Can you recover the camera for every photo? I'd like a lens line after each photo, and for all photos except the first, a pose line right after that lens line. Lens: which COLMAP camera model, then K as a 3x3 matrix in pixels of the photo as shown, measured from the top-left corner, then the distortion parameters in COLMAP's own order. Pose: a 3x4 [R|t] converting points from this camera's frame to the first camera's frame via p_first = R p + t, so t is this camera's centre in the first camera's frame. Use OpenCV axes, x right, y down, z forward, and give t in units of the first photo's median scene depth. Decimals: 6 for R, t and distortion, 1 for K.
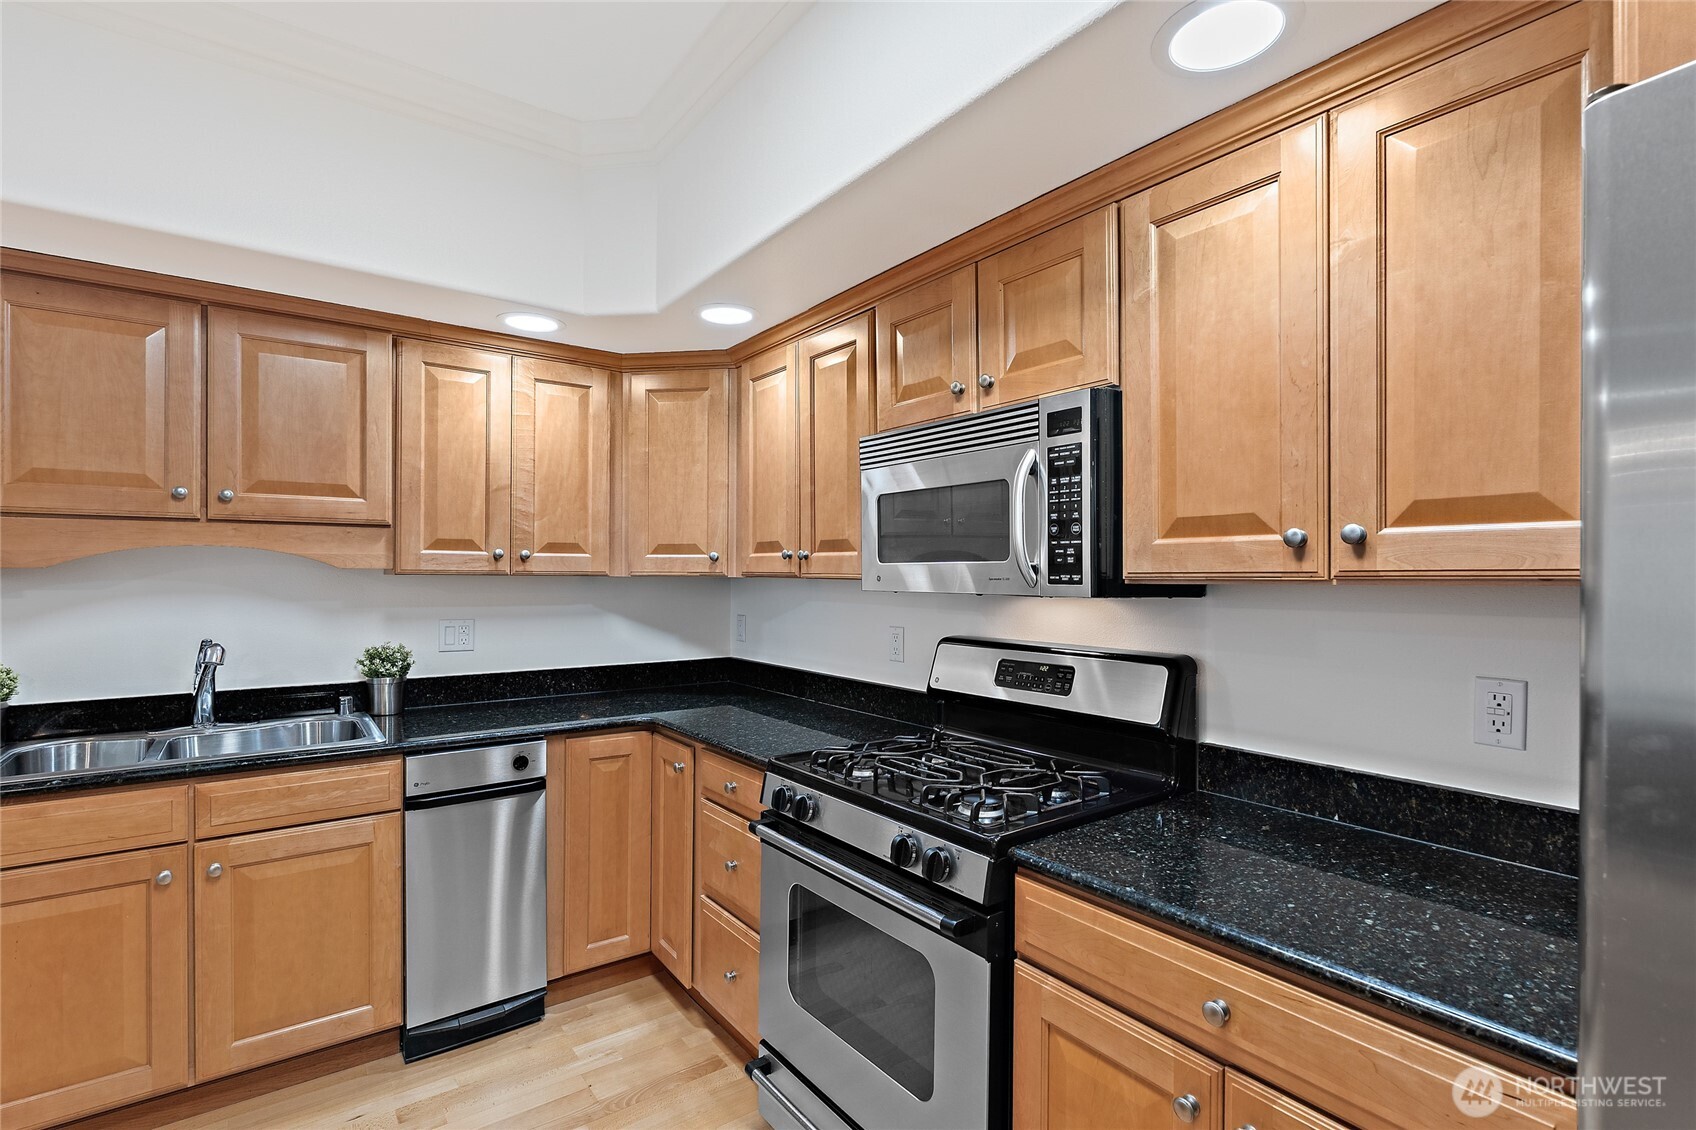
lens RADIAL K [[797.0, 0, 849.8], [0, 797.0, 577.1], [0, 0, 1]] dist [-0.001665, -0.000040]
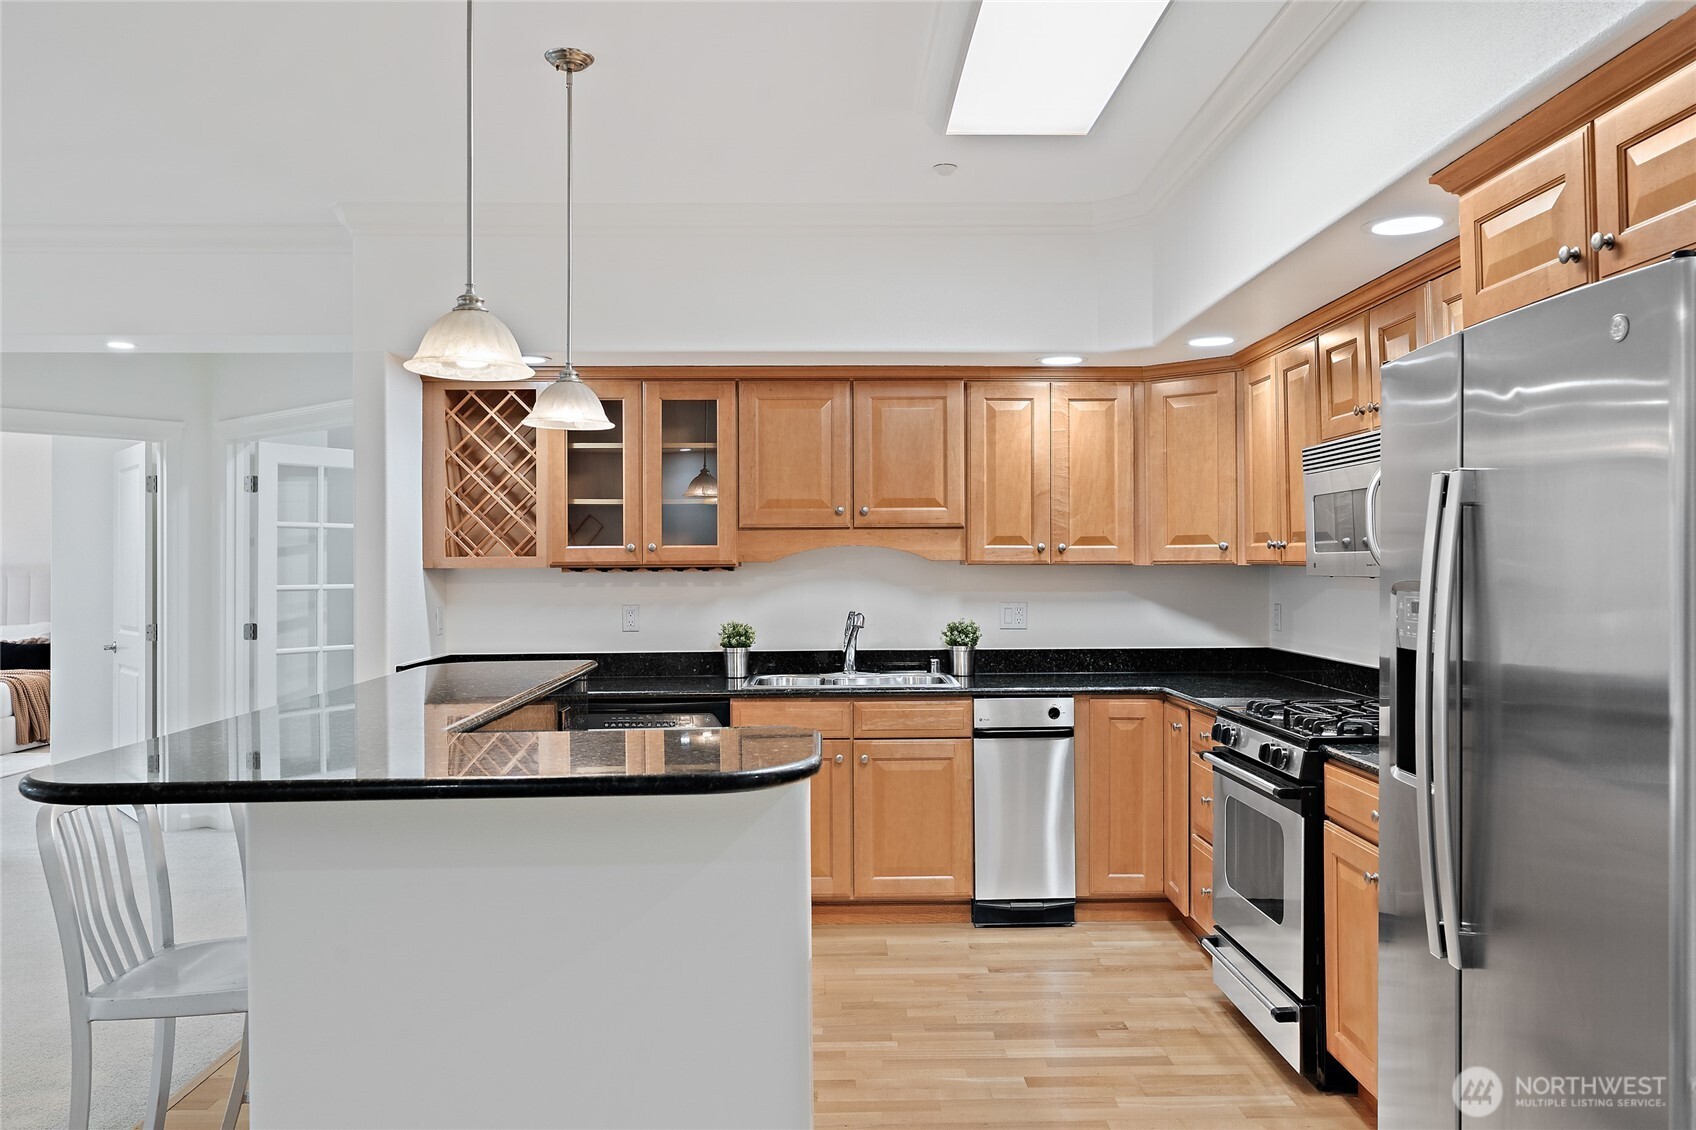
lens RADIAL K [[1290.6, 0, 856.1], [0, 1290.6, 548.2], [0, 0, 1]] dist [-0.003949, -0.000771]
pose [[0.817511, -0.014059, -0.575741, 0.540274], [0.005055, 0.999839, -0.017238, 0.005675], [0.575891, 0.011182, 0.817450, -0.903176]]
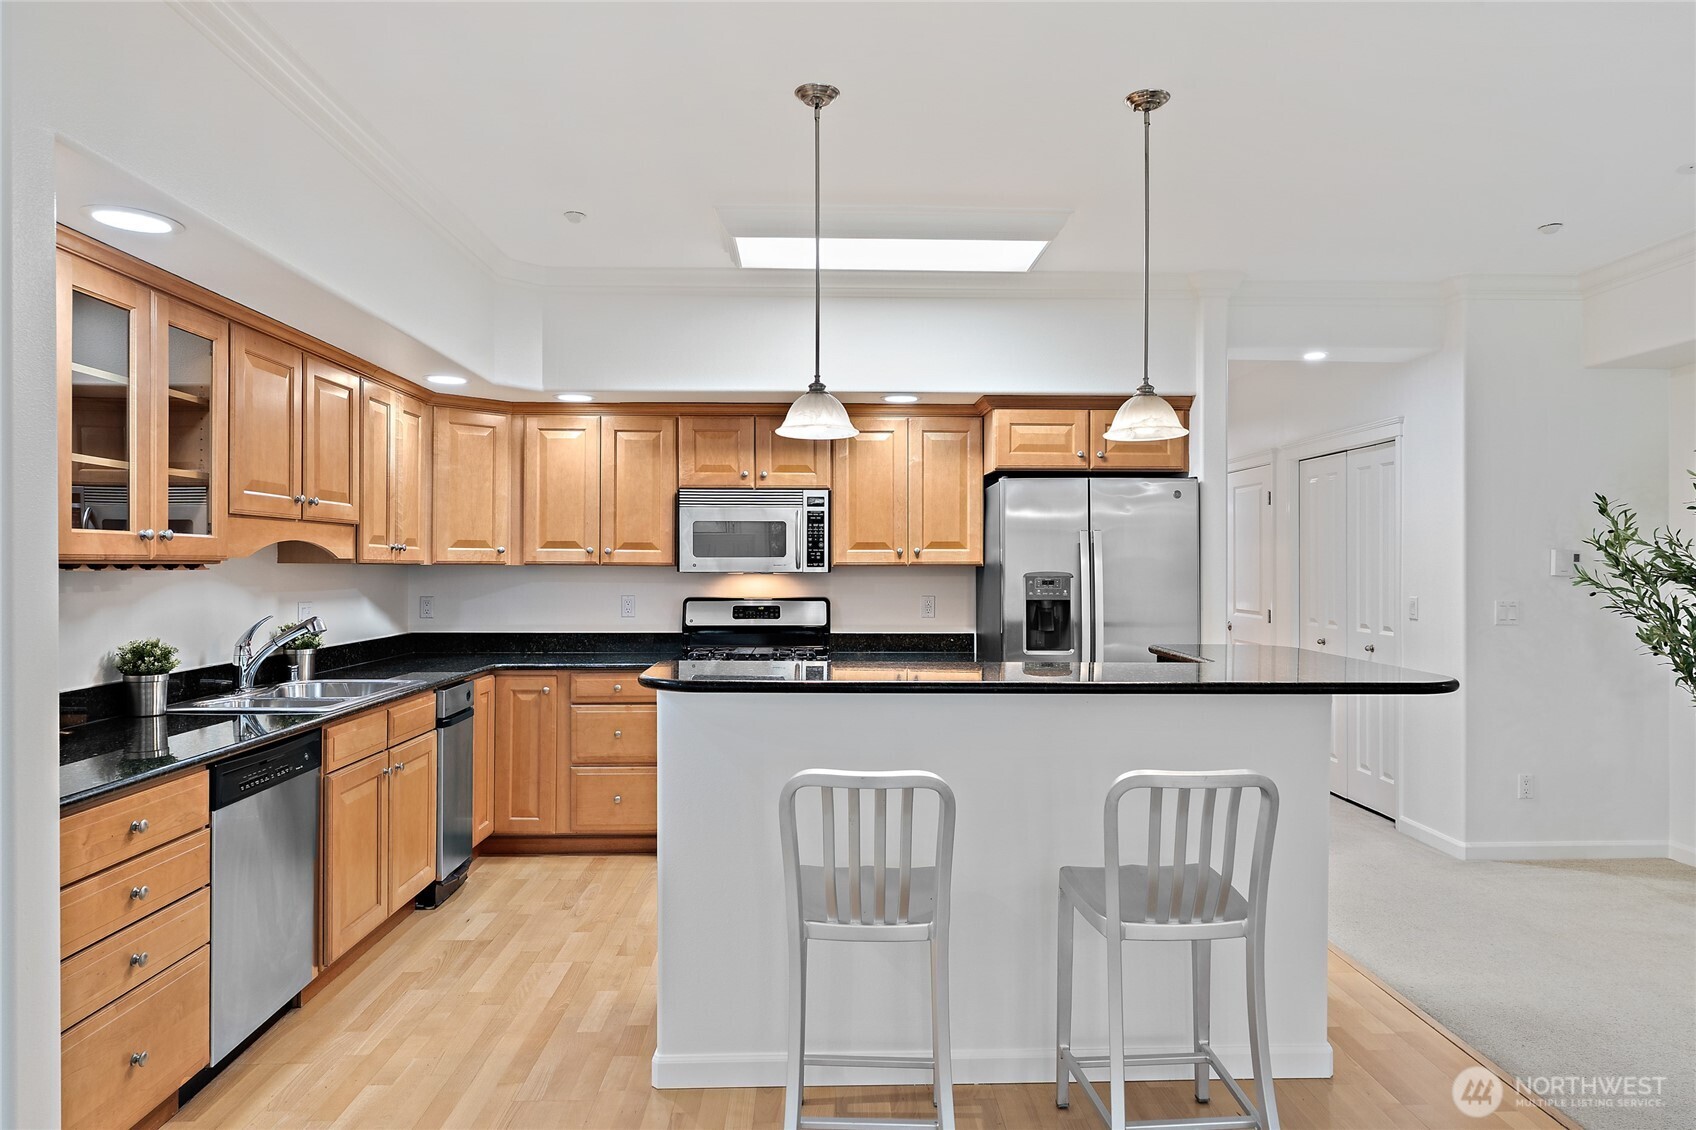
lens RADIAL K [[1048.3, 0, 847.9], [0, 1048.3, 561.6], [0, 0, 1]] dist [-0.000047, -0.000641]
pose [[0.571298, 0.001020, 0.820742, -1.649765], [0.001955, 0.999995, -0.002604, 0.000086], [-0.820740, 0.003092, 0.571293, -0.662033]]
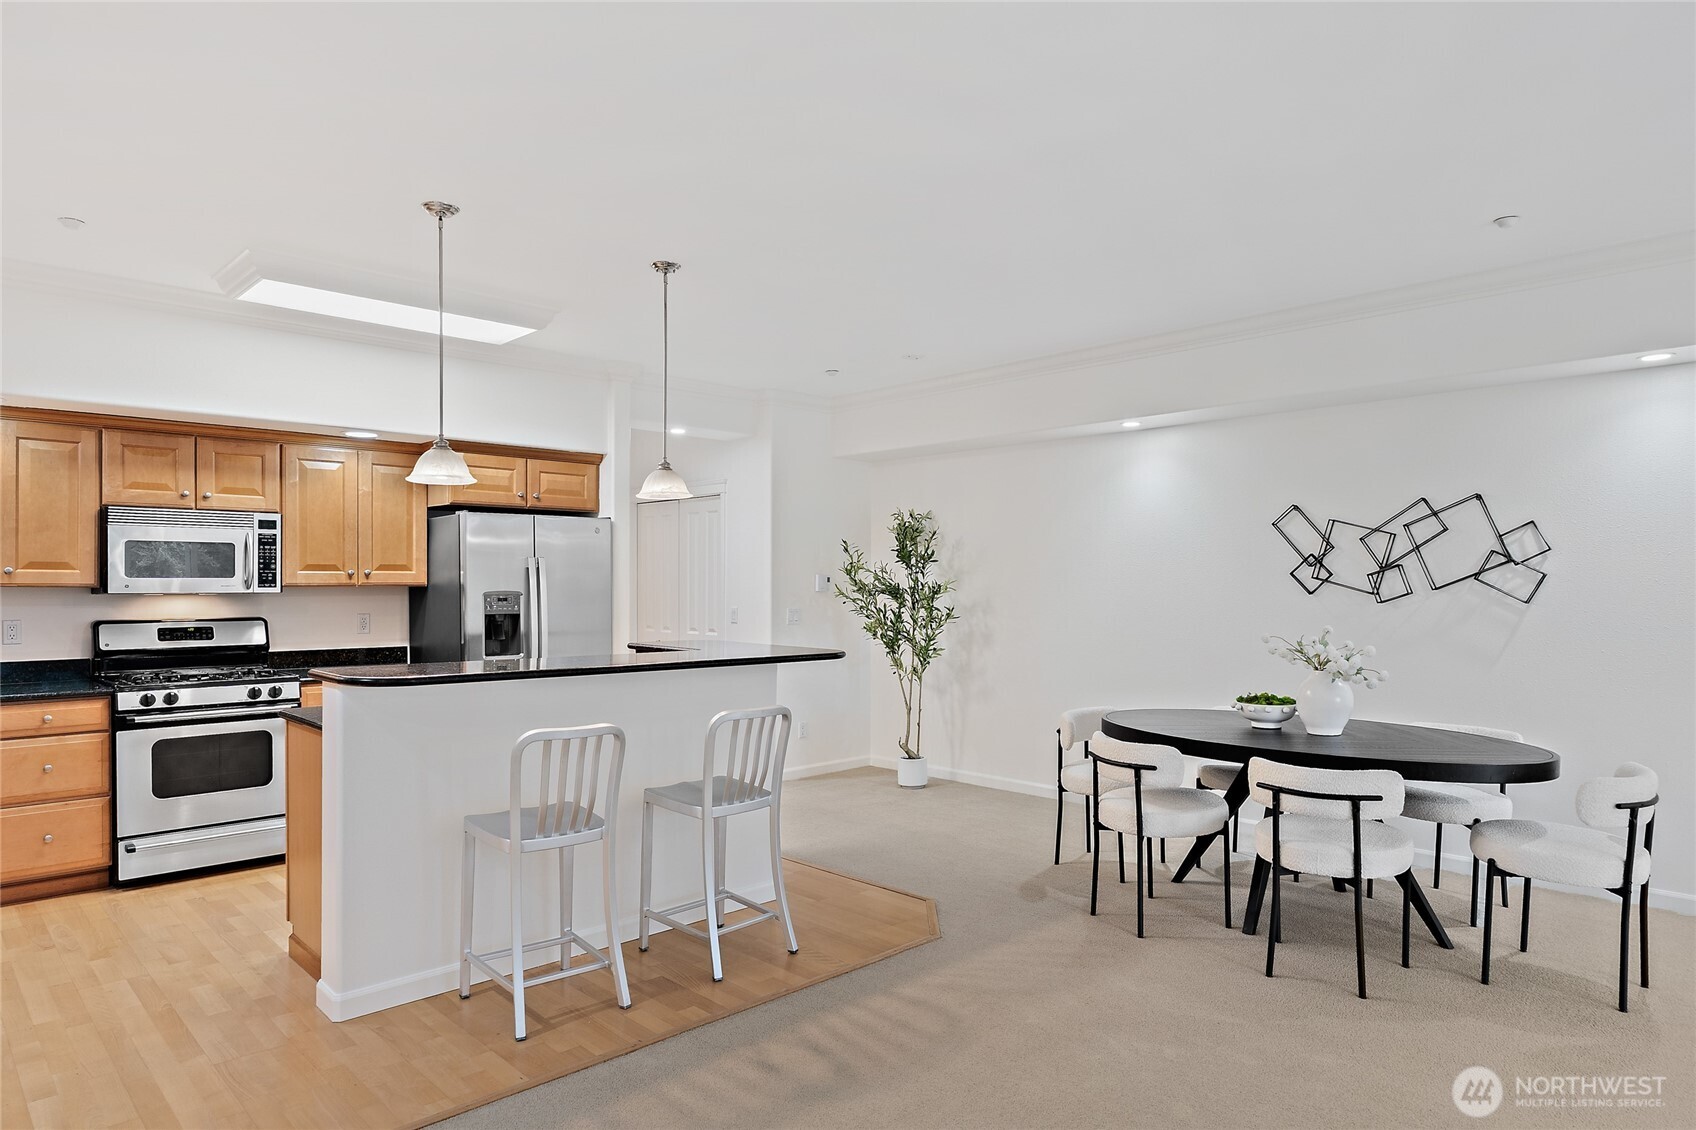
lens RADIAL K [[1019.4, 0, 845.6], [0, 1019.4, 585.5], [0, 0, 1]] dist [-0.002824, -0.000498]
pose [[-0.121863, -0.003451, 0.992541, -2.262921], [0.002645, 0.999989, 0.003802, -0.003881], [-0.992543, 0.003089, -0.121853, -0.315895]]
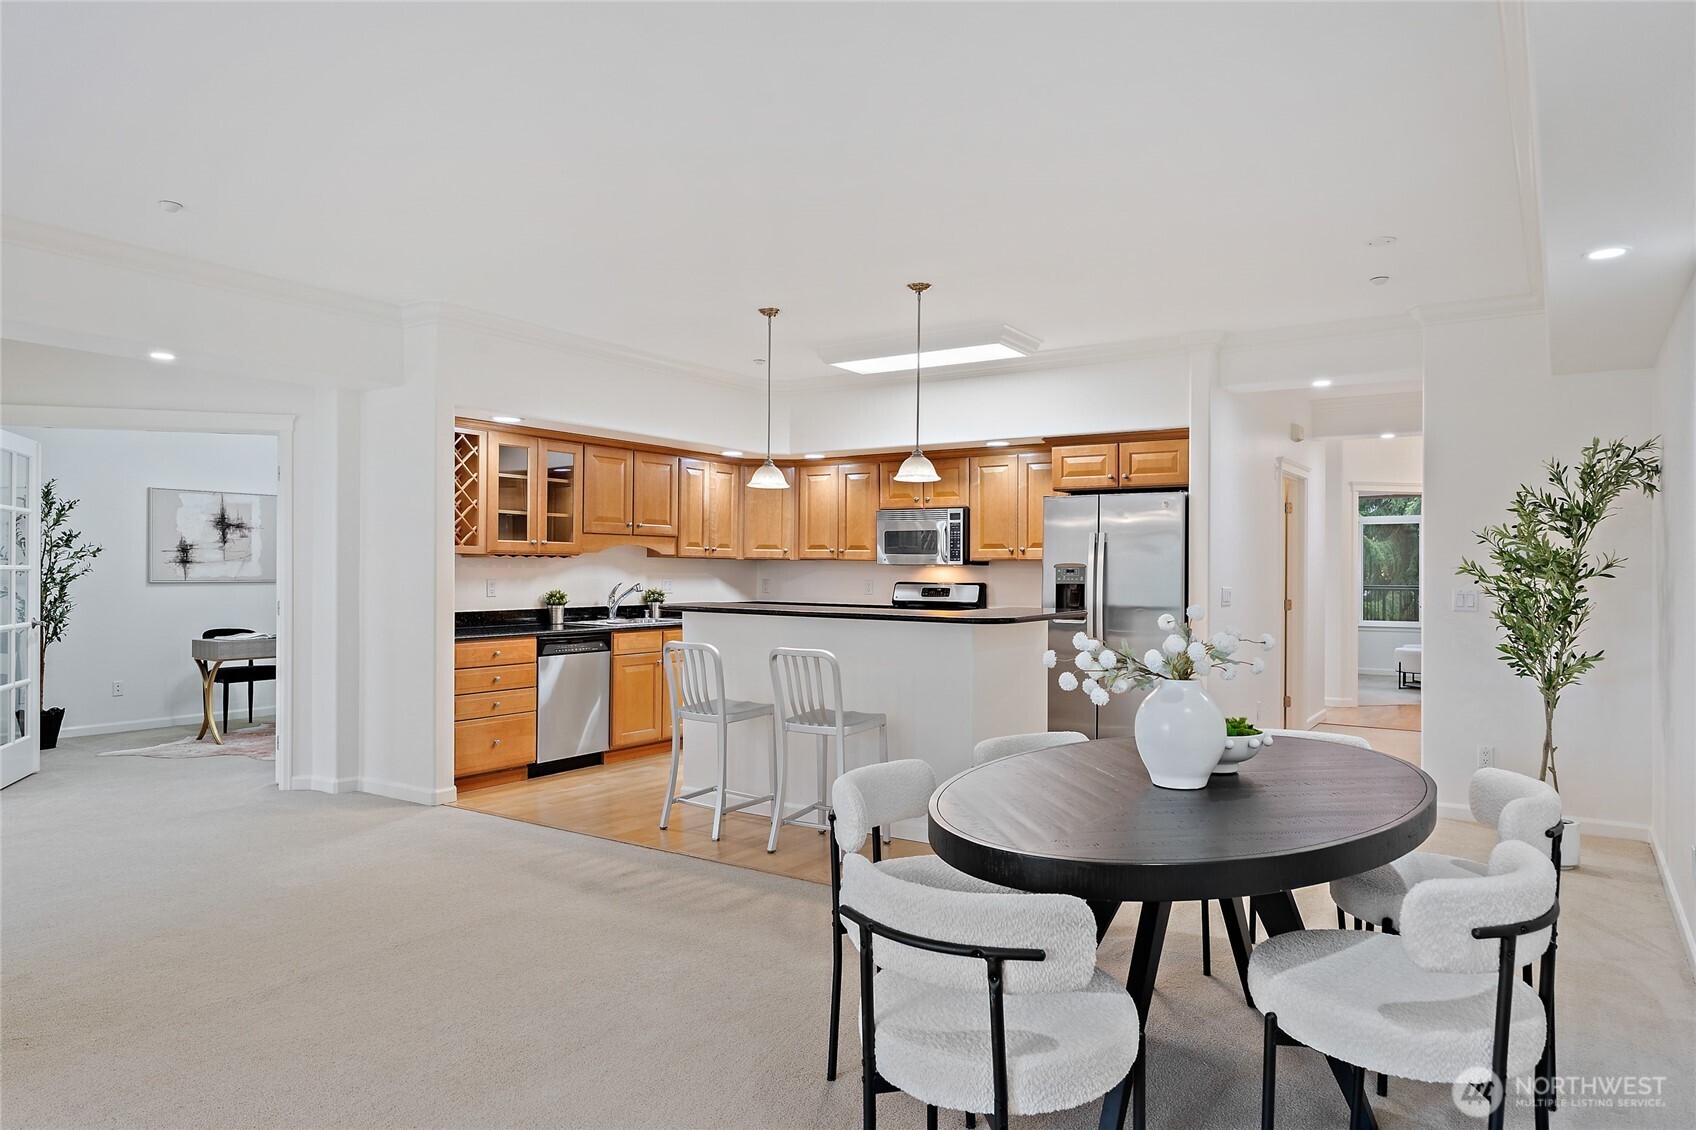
lens RADIAL K [[1048.3, 0, 847.9], [0, 1048.3, 561.6], [0, 0, 1]] dist [-0.000047, -0.000641]
pose [[0.941573, 0.007613, 0.336722, -1.261853], [-0.004457, 0.999939, -0.010146, 0.043575], [-0.336779, 0.008052, 0.941549, -2.337682]]
